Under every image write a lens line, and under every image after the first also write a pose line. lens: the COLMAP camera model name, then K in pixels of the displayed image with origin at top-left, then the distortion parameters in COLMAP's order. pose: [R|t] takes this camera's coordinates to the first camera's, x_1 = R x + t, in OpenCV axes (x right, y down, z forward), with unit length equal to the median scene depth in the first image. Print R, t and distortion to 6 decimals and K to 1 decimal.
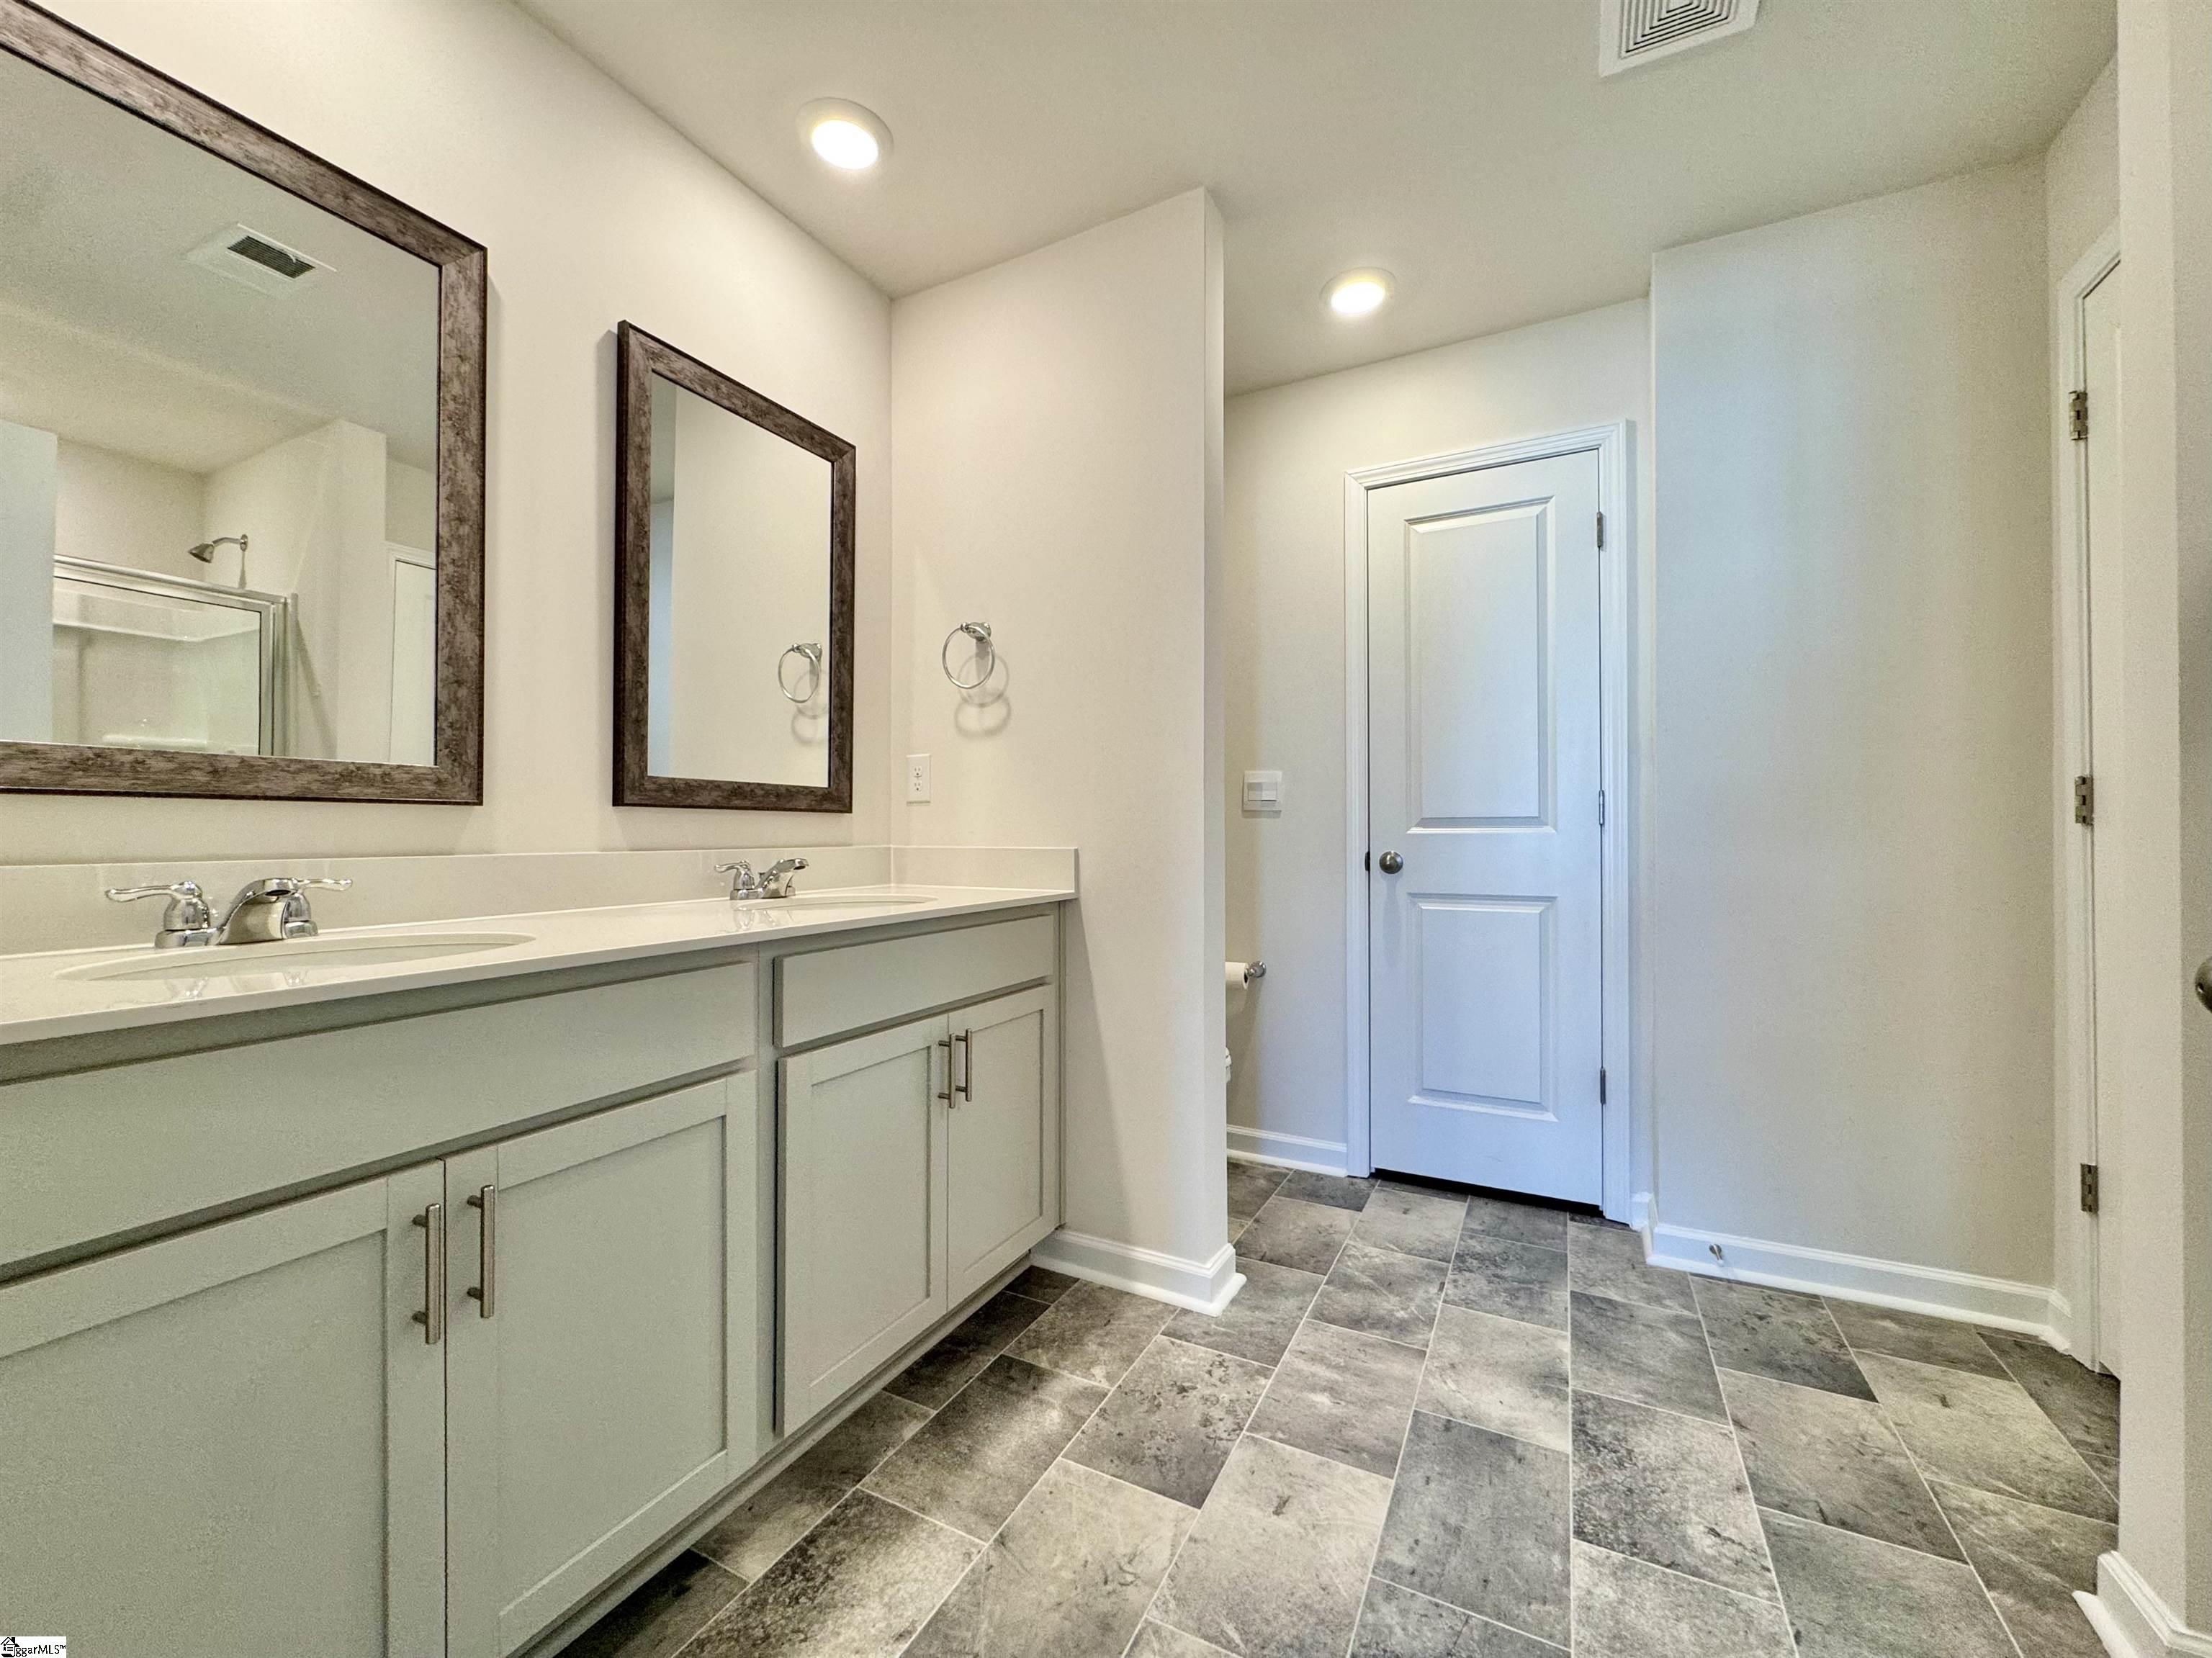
lens RADIAL K [[884.0, 0, 1108.0], [0, 884.0, 843.9], [0, 0, 1]] dist [0.001056, -0.000217]
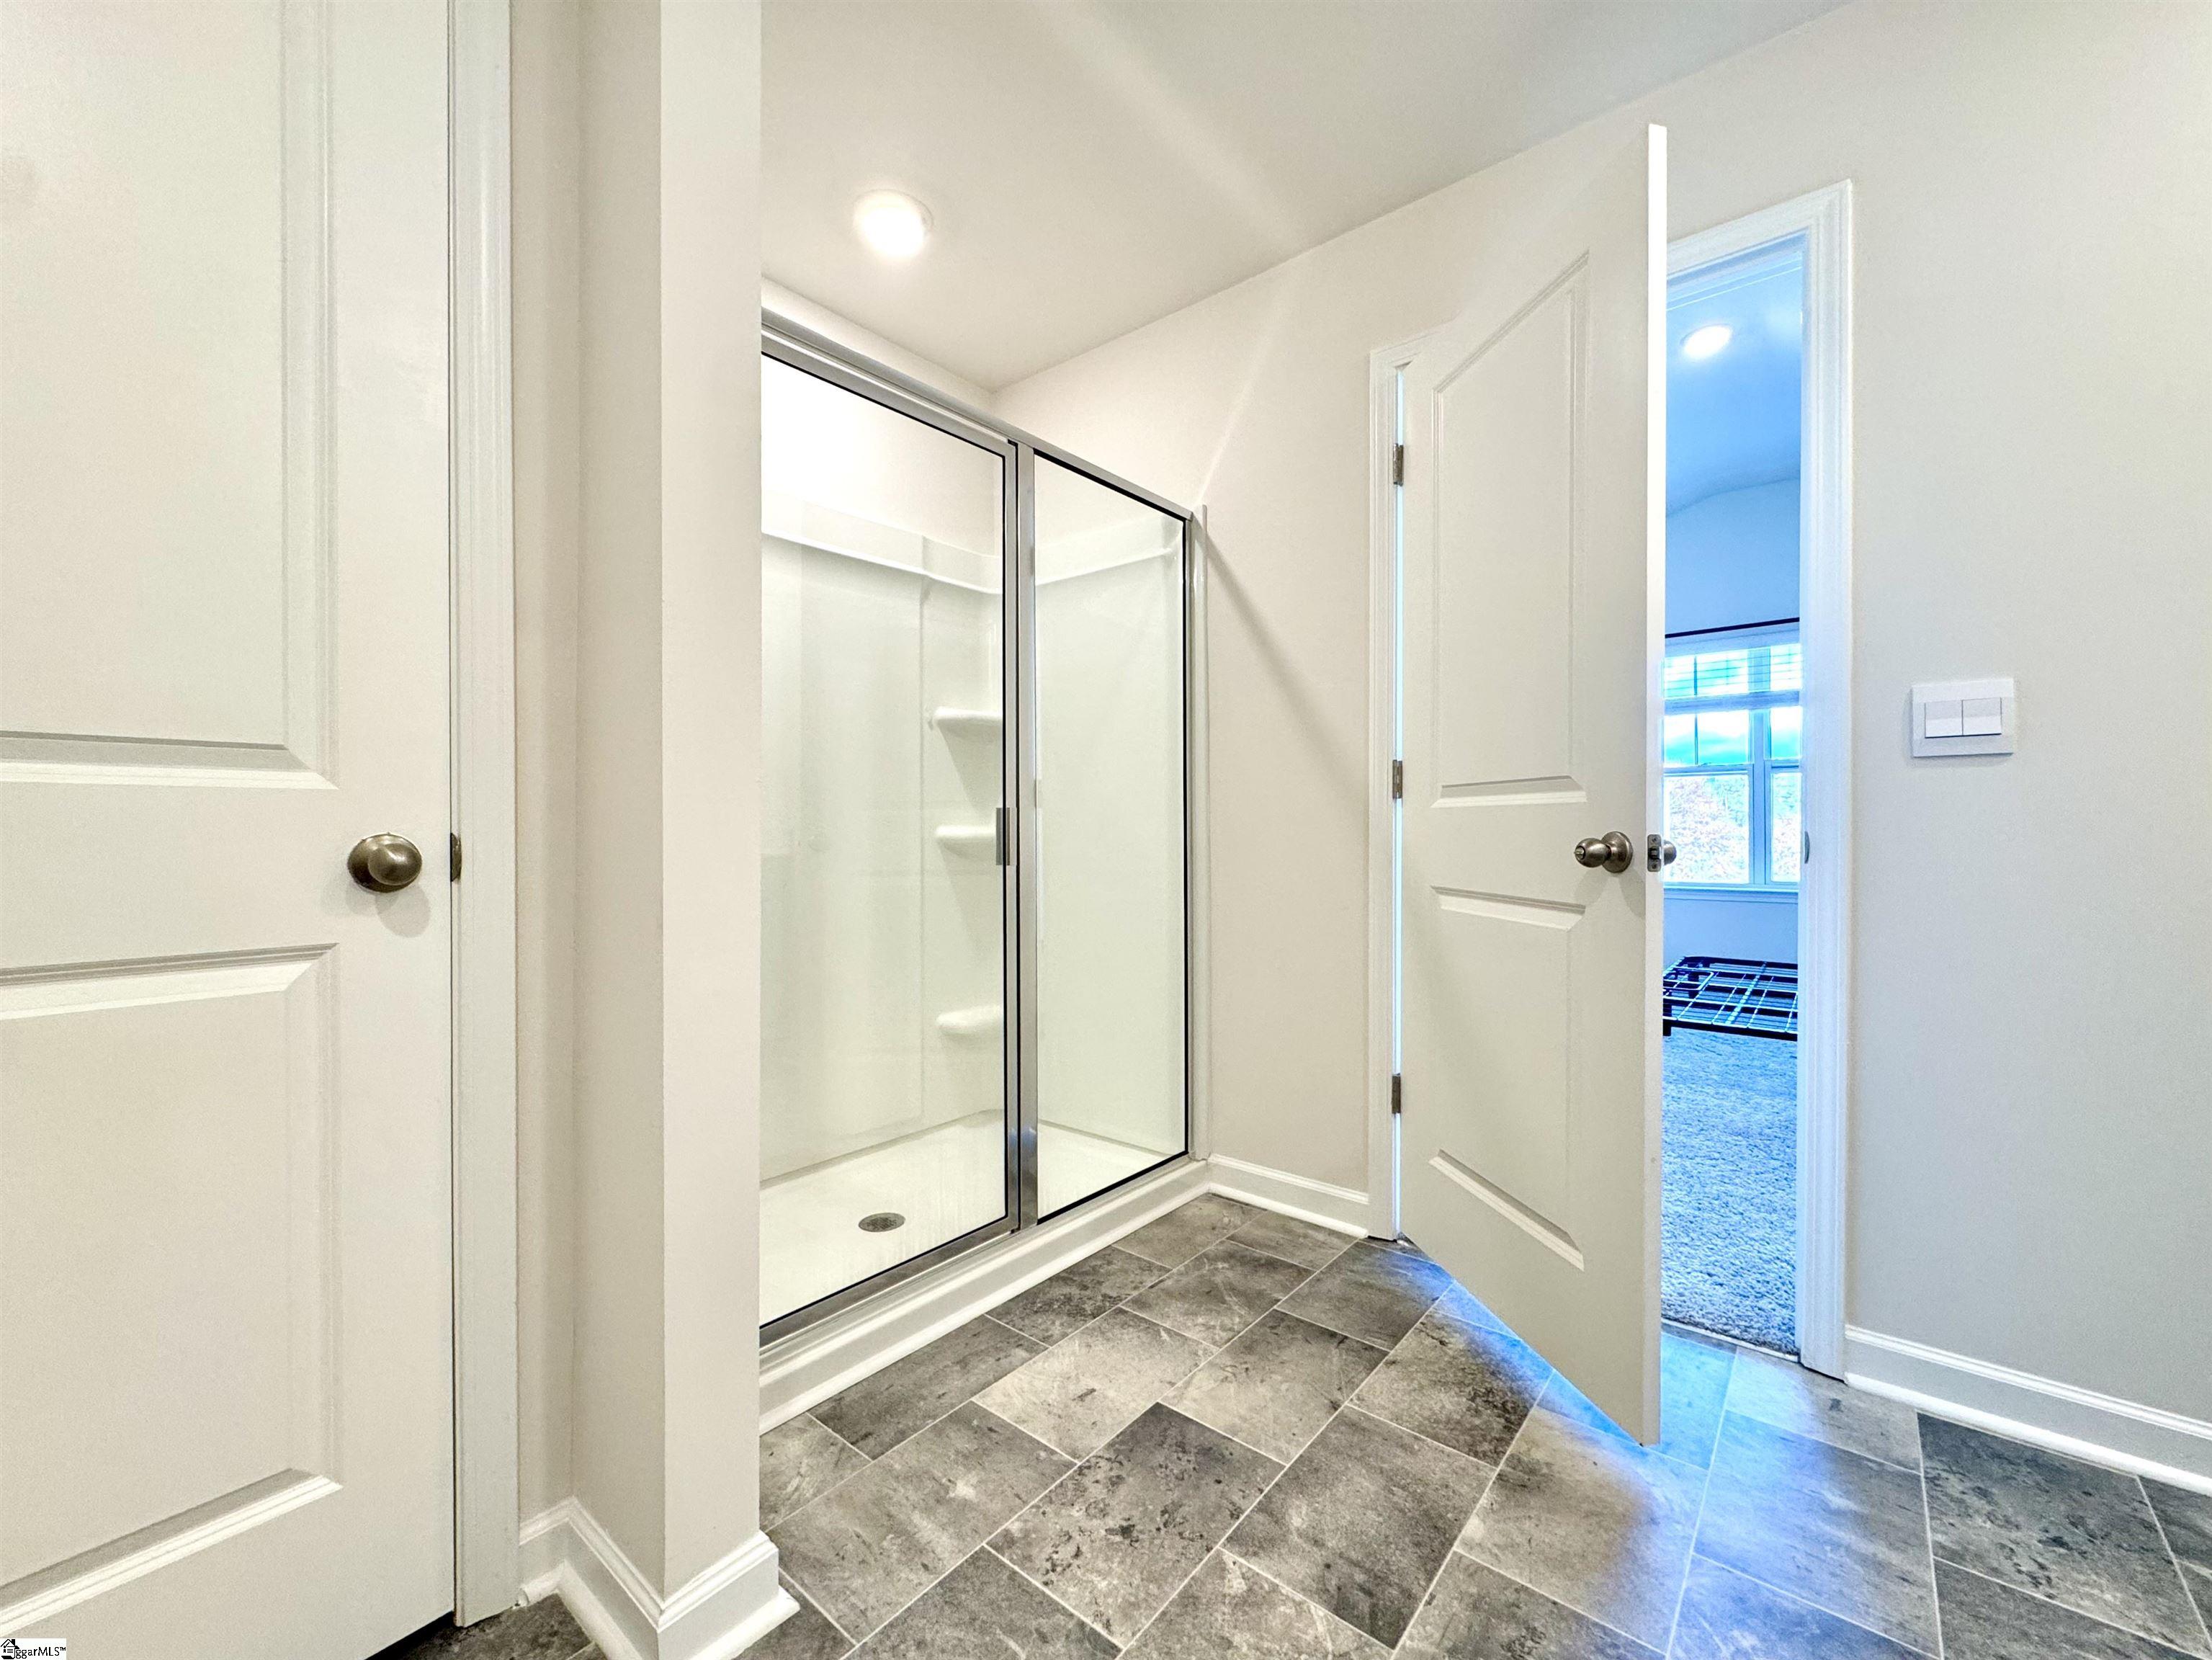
lens RADIAL K [[884.2, 0, 1108.0], [0, 884.2, 844.9], [0, 0, 1]] dist [0.001056, -0.000217]
pose [[-0.974992, -0.005017, 0.222184, 0.677147], [-0.000884, 0.999825, 0.018697, 0.015688], [-0.222239, 0.018033, -0.974825, 1.821630]]
